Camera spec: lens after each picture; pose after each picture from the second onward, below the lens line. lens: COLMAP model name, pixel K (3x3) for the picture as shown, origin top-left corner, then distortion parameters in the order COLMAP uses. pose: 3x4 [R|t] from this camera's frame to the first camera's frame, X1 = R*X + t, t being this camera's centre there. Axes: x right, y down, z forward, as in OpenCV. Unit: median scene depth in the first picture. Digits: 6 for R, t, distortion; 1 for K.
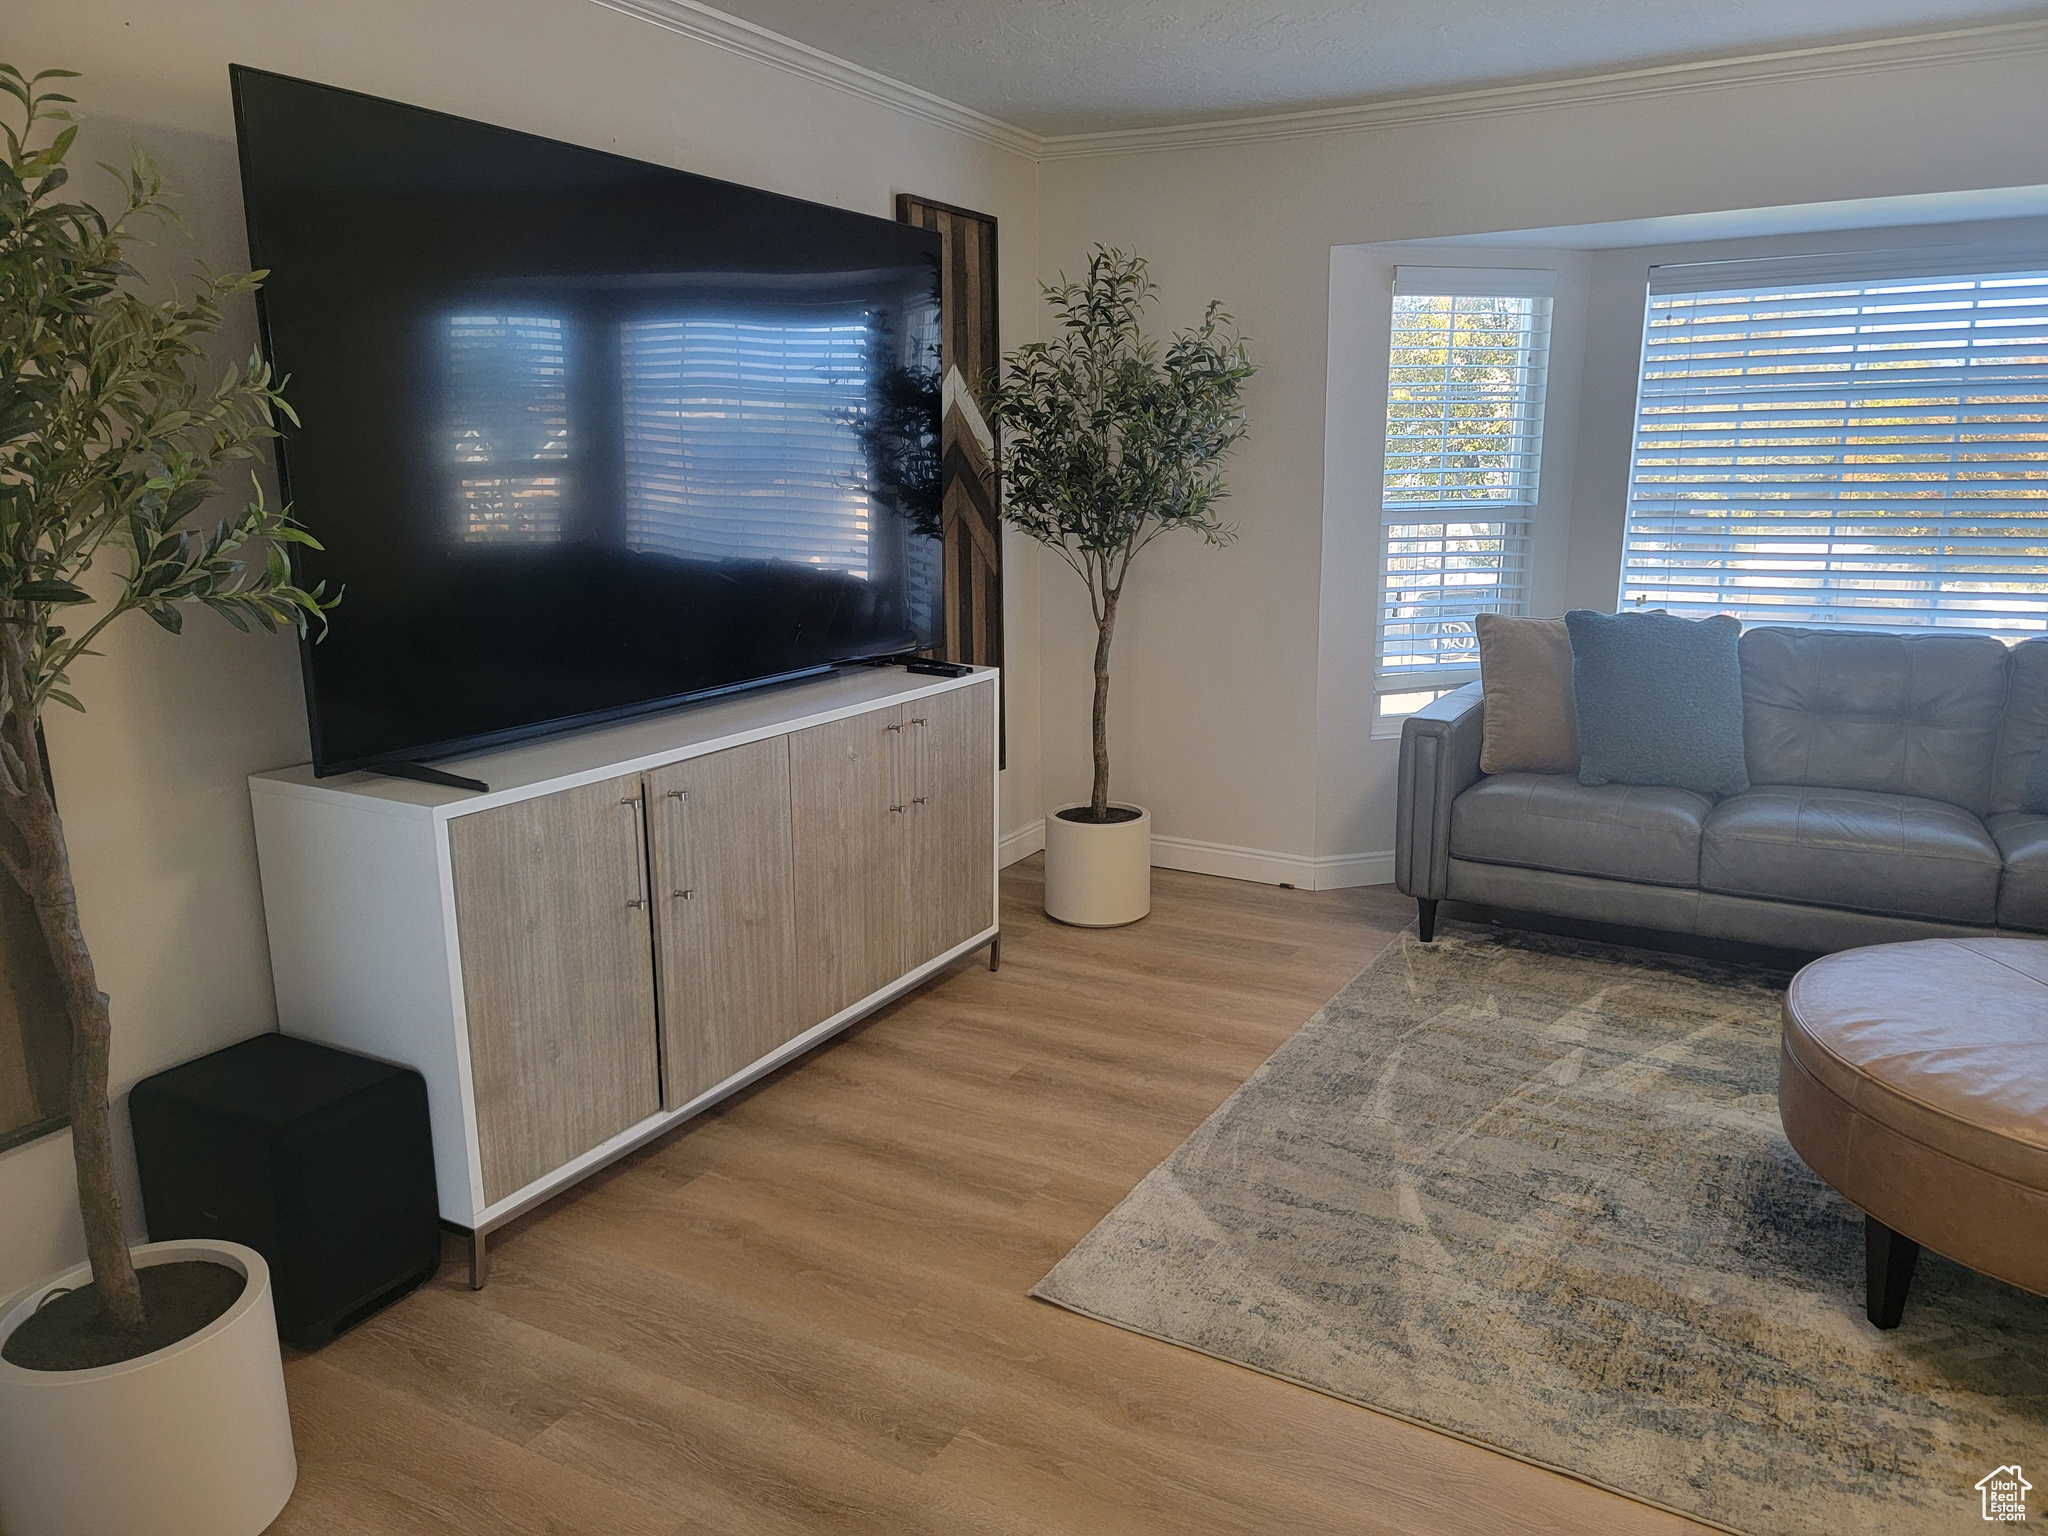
lens RADIAL K [[1430.9, 0, 1029.7], [0, 1430.9, 776.6], [0, 0, 1]] dist [0.089759, -0.076841]
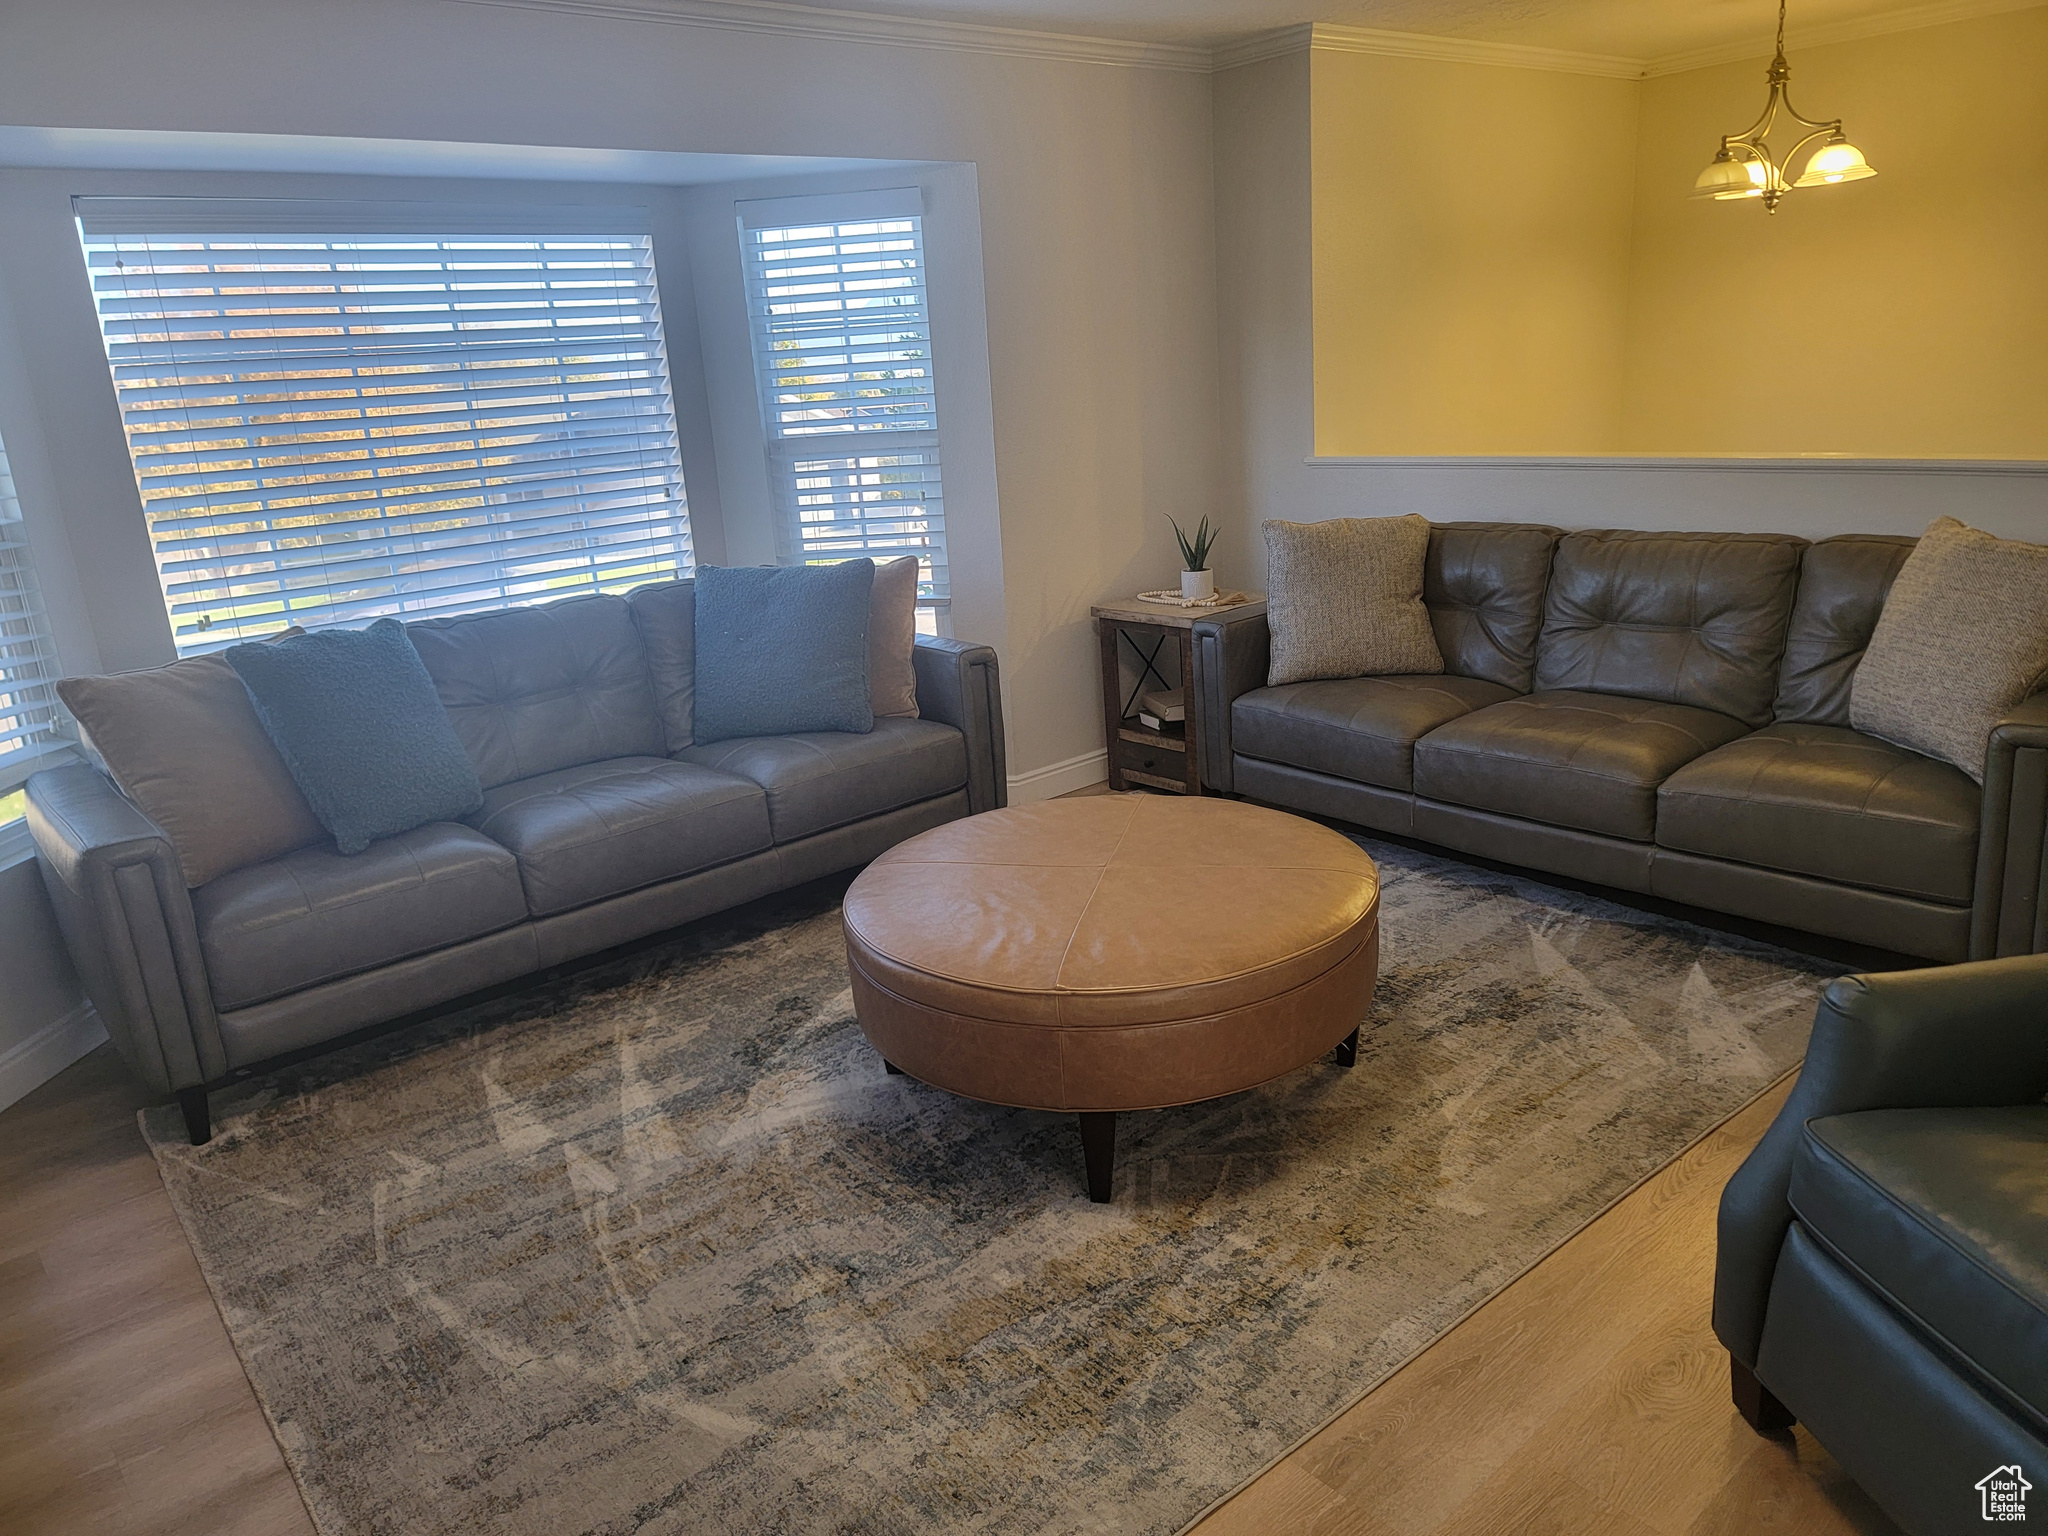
lens RADIAL K [[1436.0, 0, 1070.2], [0, 1436.0, 765.6], [0, 0, 1]] dist [0.022578, 0.004912]
pose [[0.336147, -0.273075, 0.901352, -0.216402], [0.270209, 0.944771, 0.185458, -0.096397], [-0.902215, 0.181212, 0.391369, 0.399173]]
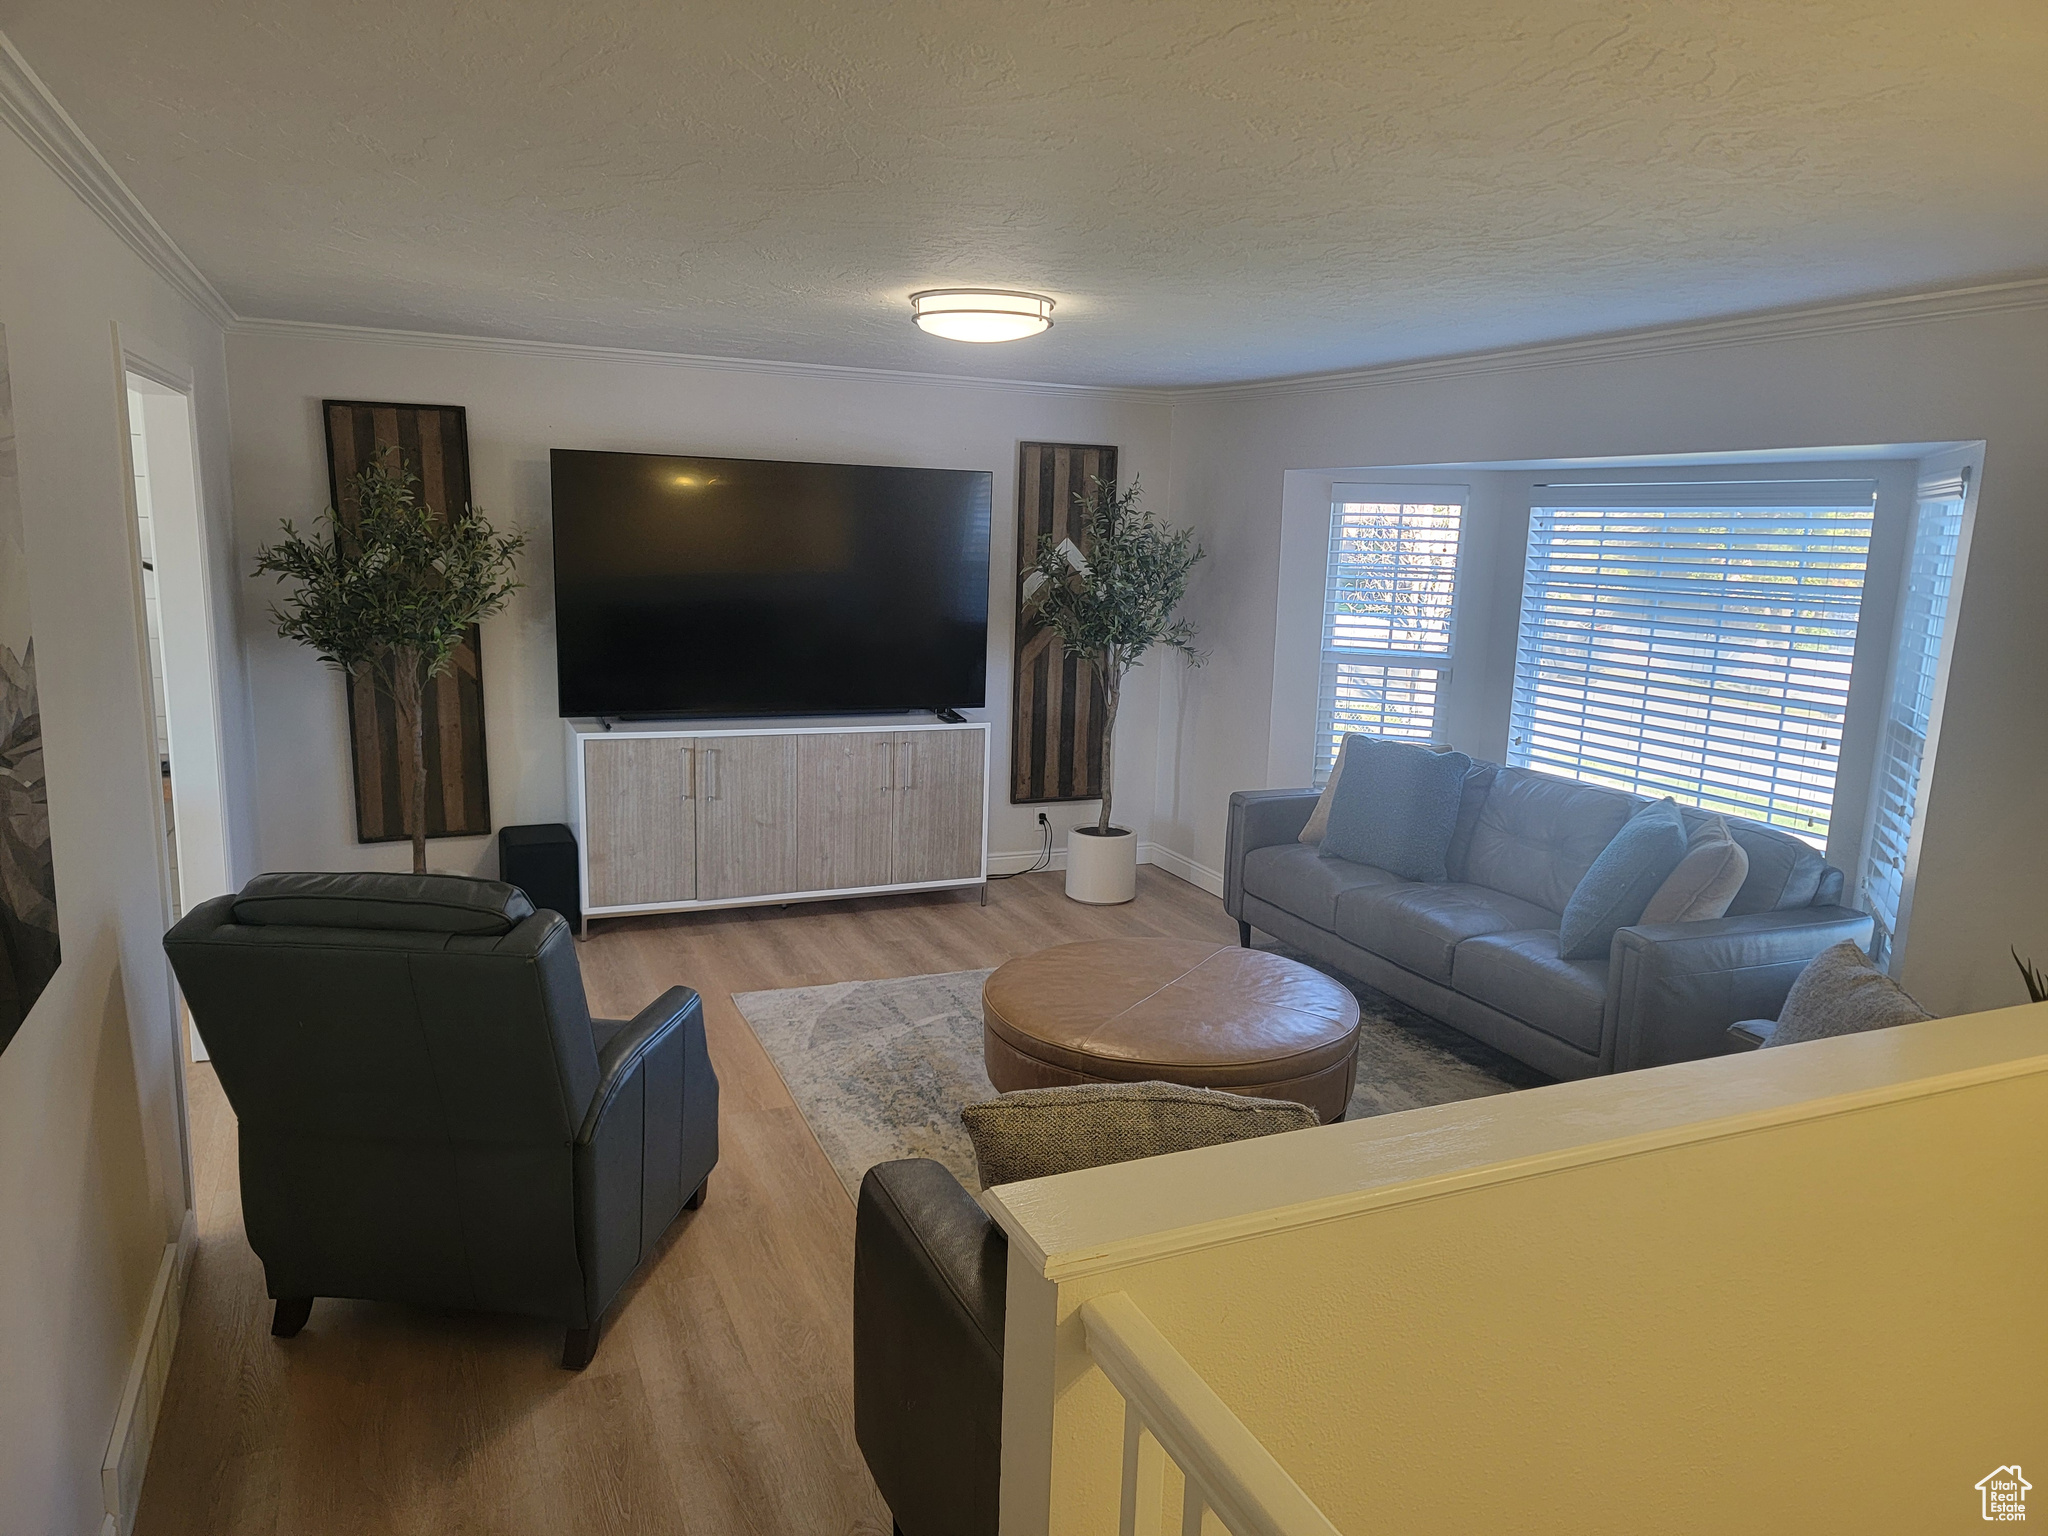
lens RADIAL K [[1430.9, 0, 1029.7], [0, 1430.9, 776.6], [0, 0, 1]] dist [0.089759, -0.076841]
pose [[0.786803, 0.141802, -0.600694, 1.194264], [-0.170127, 0.985374, 0.009774, -0.043996], [0.593294, 0.094504, 0.799419, -0.361048]]
